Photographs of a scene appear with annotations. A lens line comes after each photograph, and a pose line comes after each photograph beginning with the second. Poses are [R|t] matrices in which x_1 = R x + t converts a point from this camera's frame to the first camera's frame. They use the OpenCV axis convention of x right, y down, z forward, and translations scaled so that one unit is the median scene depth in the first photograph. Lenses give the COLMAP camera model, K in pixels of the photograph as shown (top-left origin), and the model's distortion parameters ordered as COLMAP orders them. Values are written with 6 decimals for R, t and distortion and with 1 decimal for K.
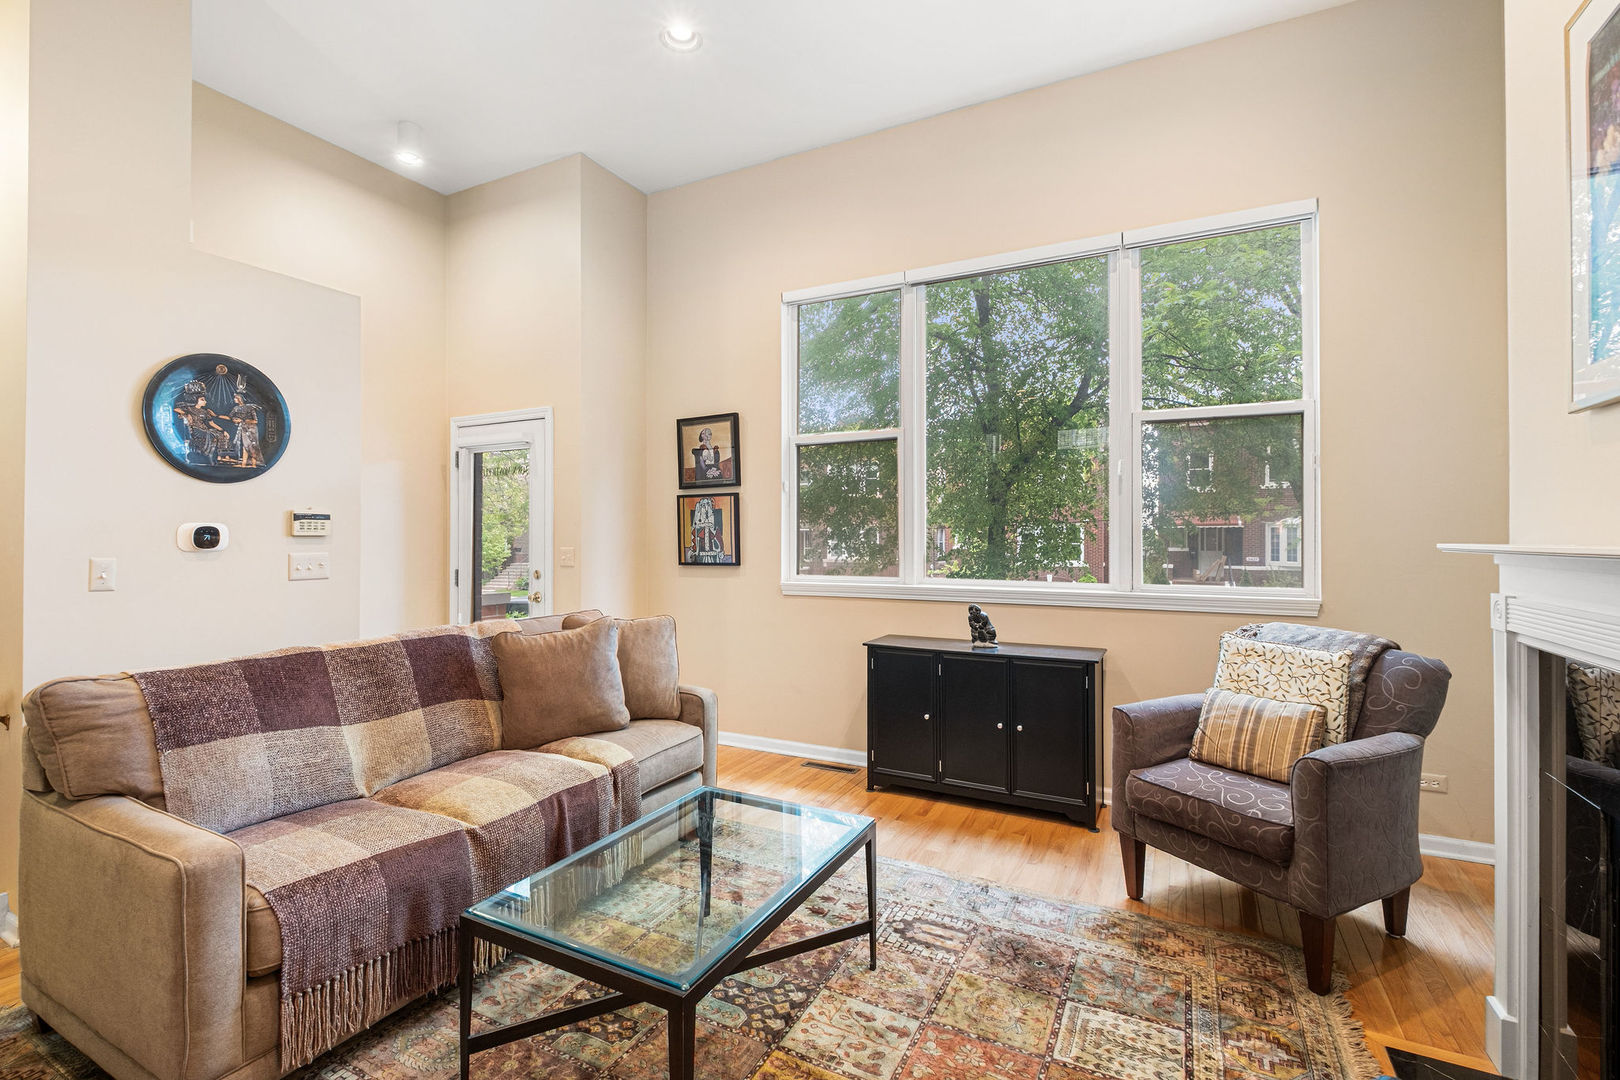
lens RADIAL K [[717.8, 0, 808.1], [0, 717.8, 538.4], [0, 0, 1]] dist [0.000375, -0.004673]
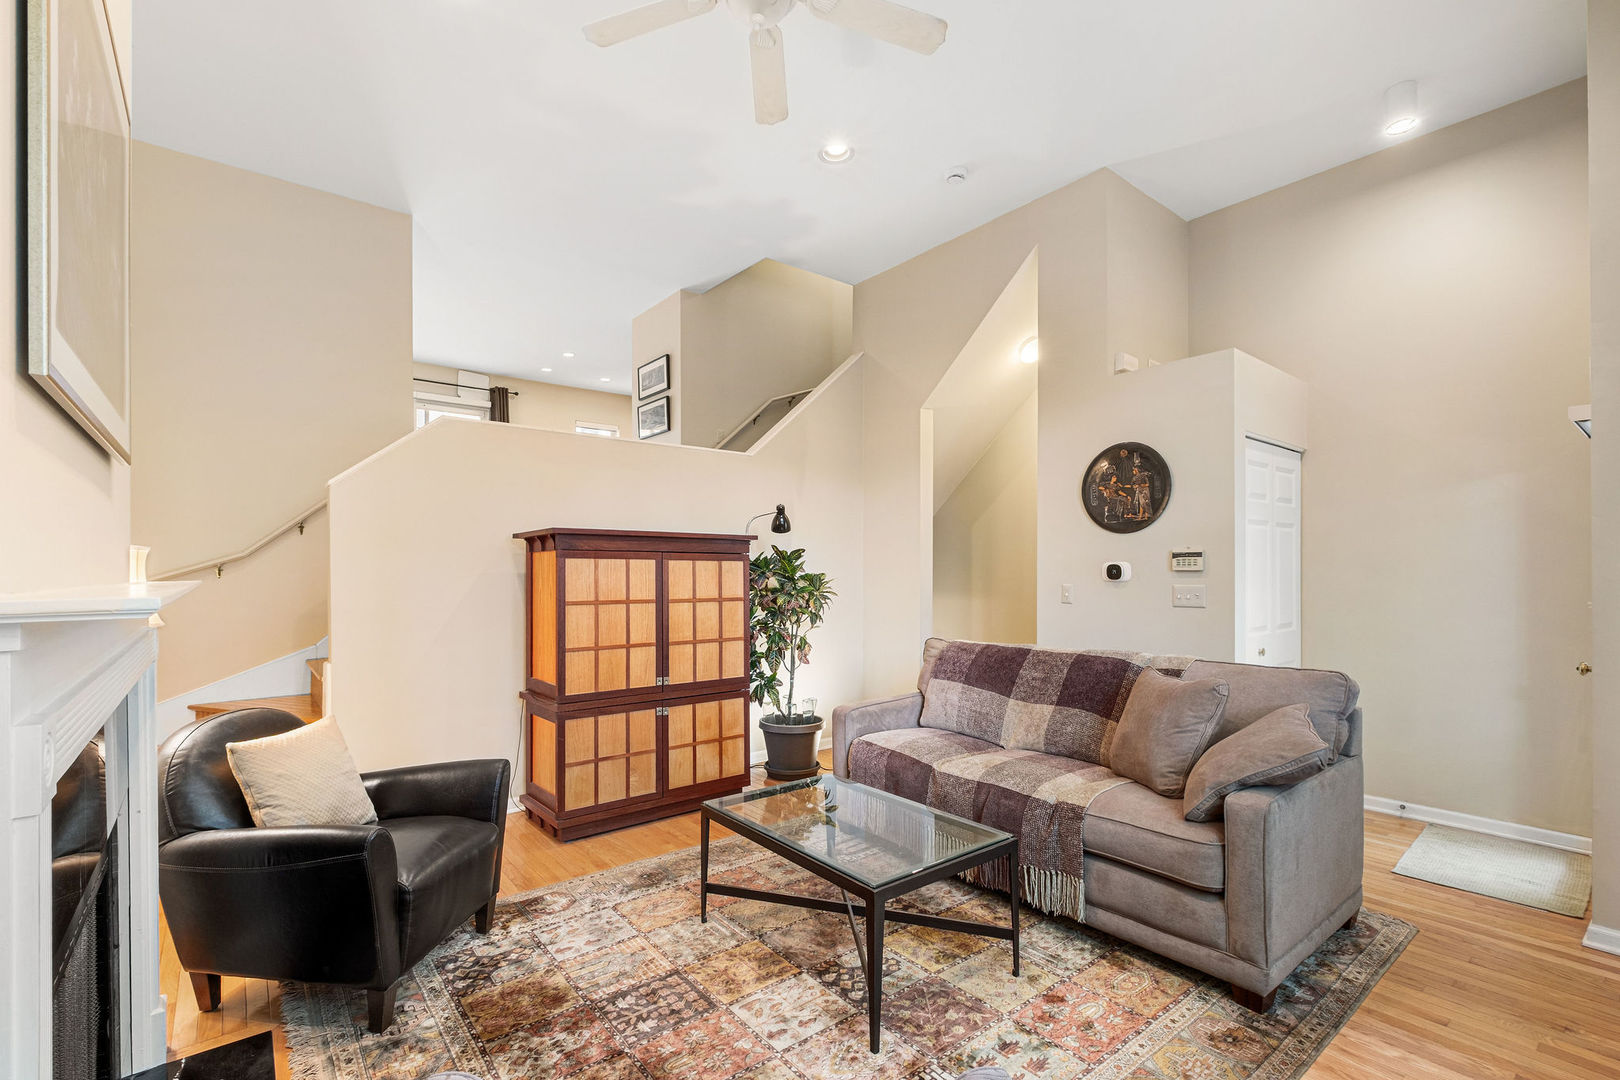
lens RADIAL K [[717.8, 0, 785.2], [0, 717.8, 570.7], [0, 0, 1]] dist [0.000375, -0.004673]
pose [[-0.426965, -0.002305, -0.904265, 0.742836], [0.000772, 0.999995, -0.002914, -0.000615], [0.904268, -0.001942, -0.426961, 1.000967]]
